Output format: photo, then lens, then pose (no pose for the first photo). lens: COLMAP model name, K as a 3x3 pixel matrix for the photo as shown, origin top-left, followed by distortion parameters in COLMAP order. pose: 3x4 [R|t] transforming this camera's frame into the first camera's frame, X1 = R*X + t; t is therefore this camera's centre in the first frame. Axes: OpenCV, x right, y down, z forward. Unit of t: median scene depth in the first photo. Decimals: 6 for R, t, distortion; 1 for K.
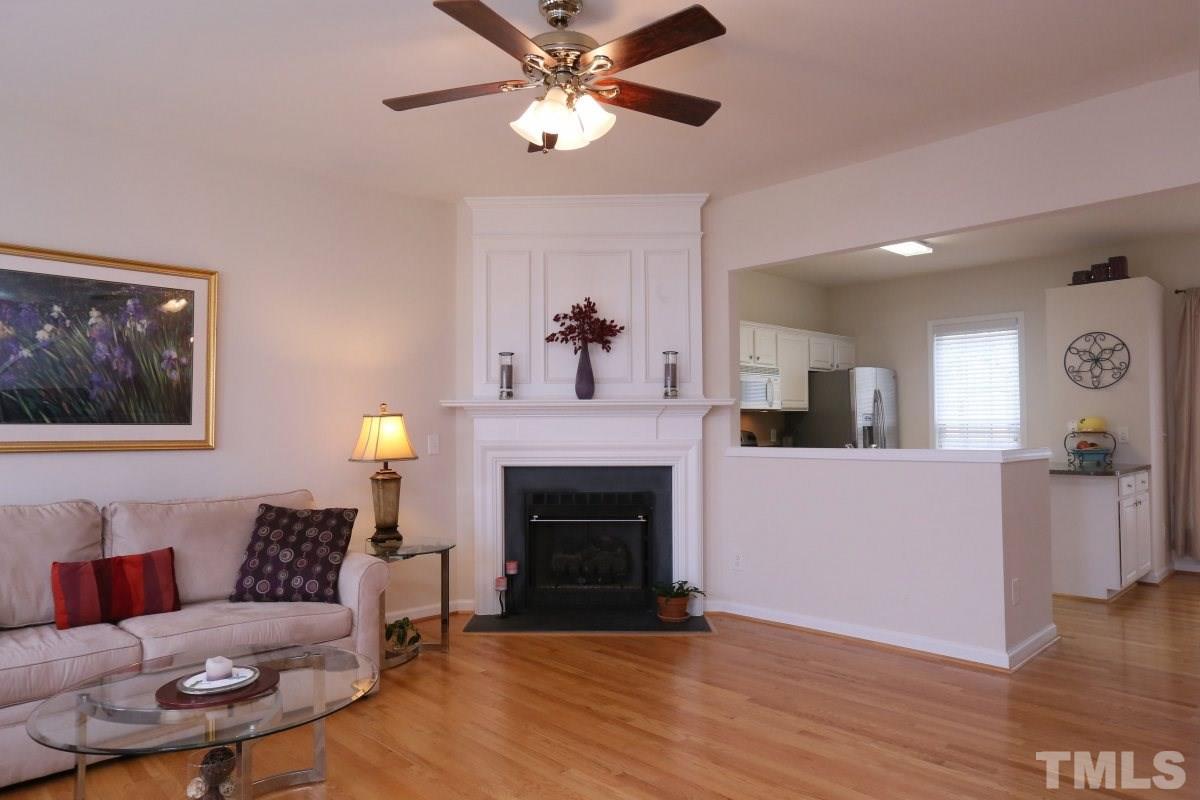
lens RADIAL K [[760.3, 0, 606.9], [0, 760.3, 405.8], [0, 0, 1]] dist [-0.003977, 0.003973]
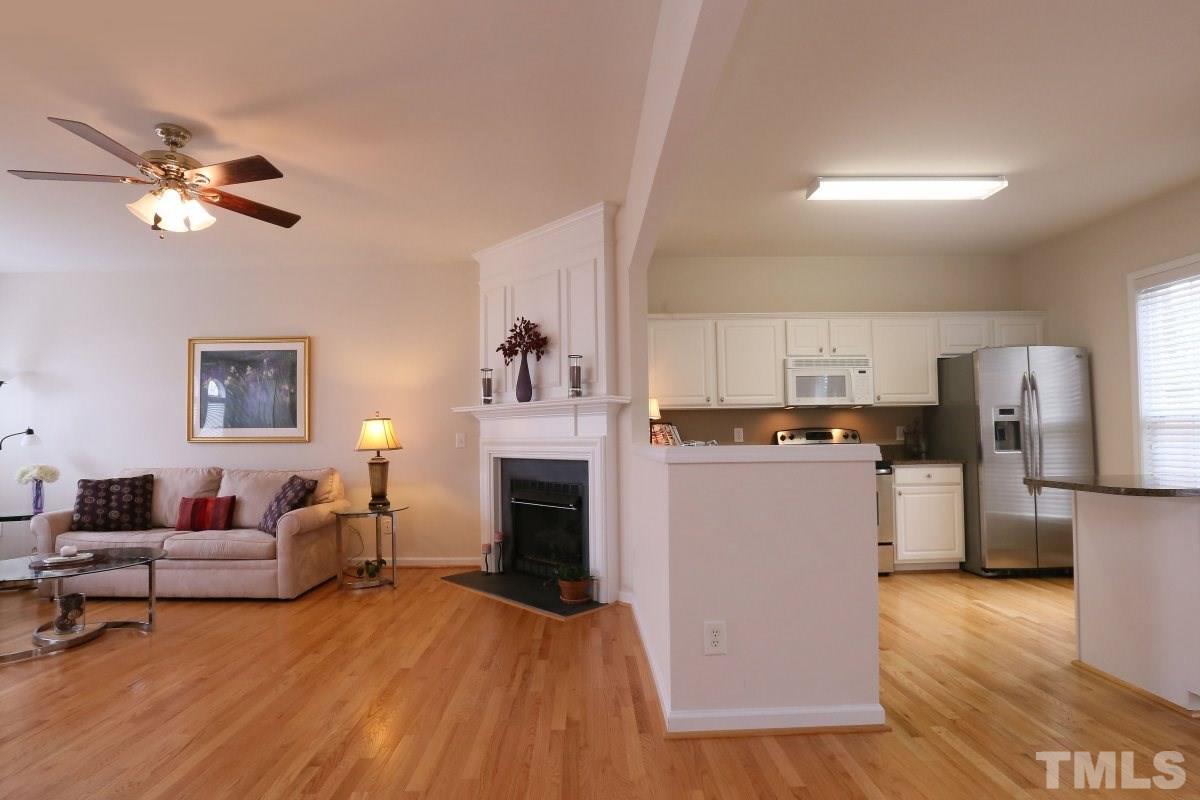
lens RADIAL K [[585.1, 0, 598.9], [0, 585.1, 422.2], [0, 0, 1]] dist [-0.037006, 0.008983]
pose [[0.728860, -0.020570, -0.684354, 0.641782], [0.027528, 0.999621, -0.000728, 0.024247], [0.684110, -0.018308, 0.729149, 0.386190]]
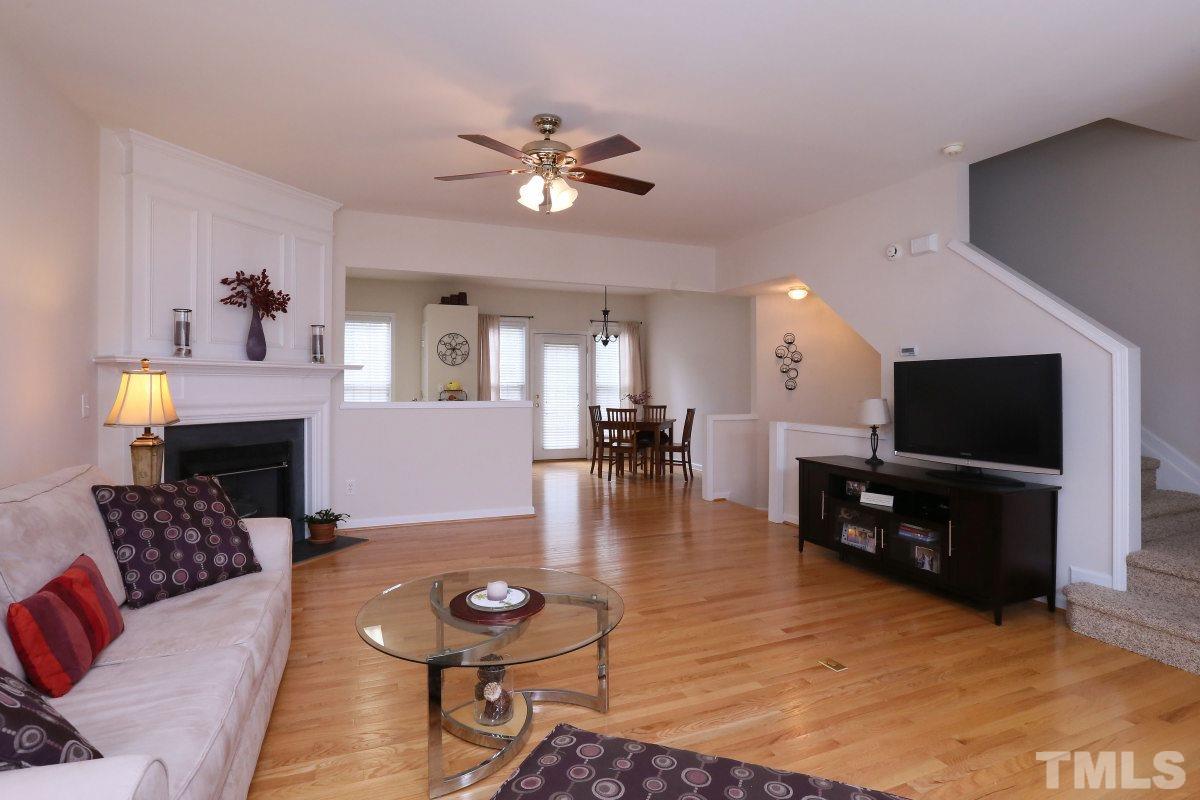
lens RADIAL K [[585.1, 0, 577.1], [0, 585.1, 372.7], [0, 0, 1]] dist [-0.037006, 0.008983]
pose [[0.405338, 0.027053, 0.913767, -0.562291], [-0.035203, 0.999283, -0.013969, 0.003577], [-0.913489, -0.026505, 0.405999, 0.224424]]
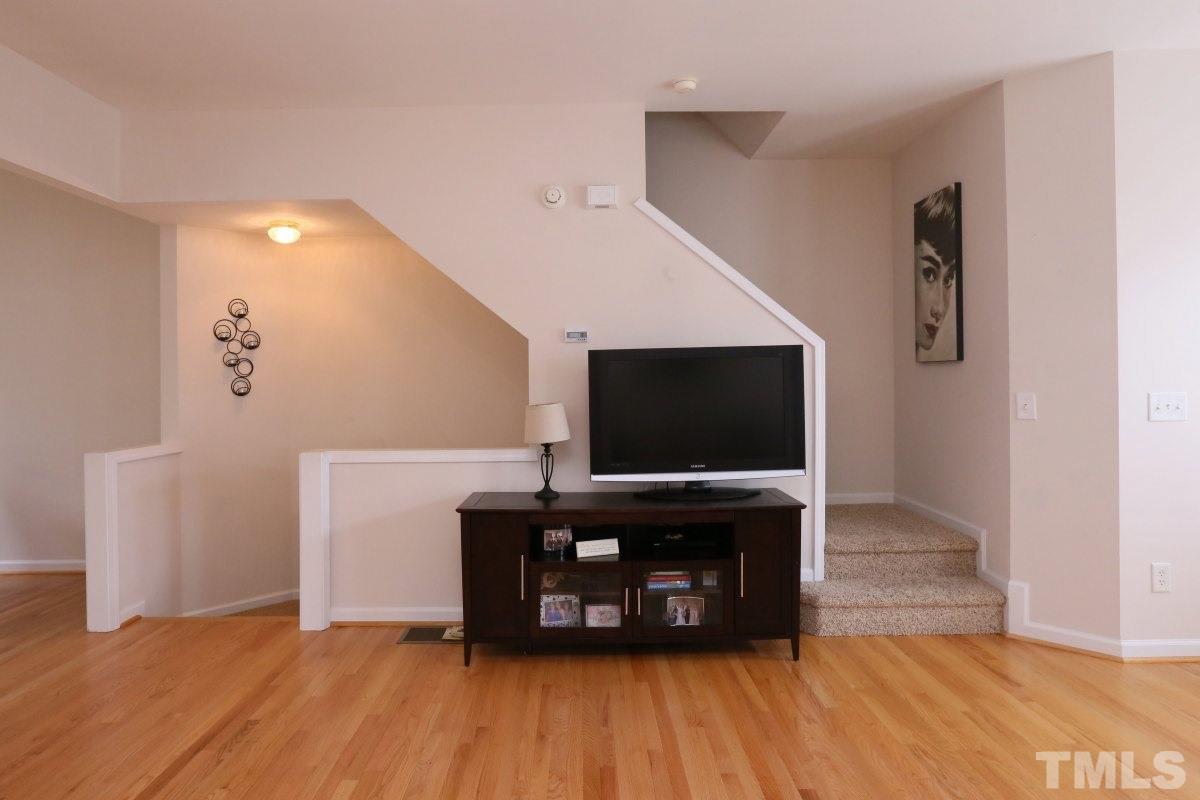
lens RADIAL K [[692.9, 0, 596.2], [0, 692.9, 372.1], [0, 0, 1]] dist [-0.036127, 0.001172]
pose [[-0.709272, 0.025360, 0.704478, -0.174668], [-0.001281, 0.999305, -0.037263, 0.008583], [-0.704934, -0.027332, -0.708747, 0.596499]]
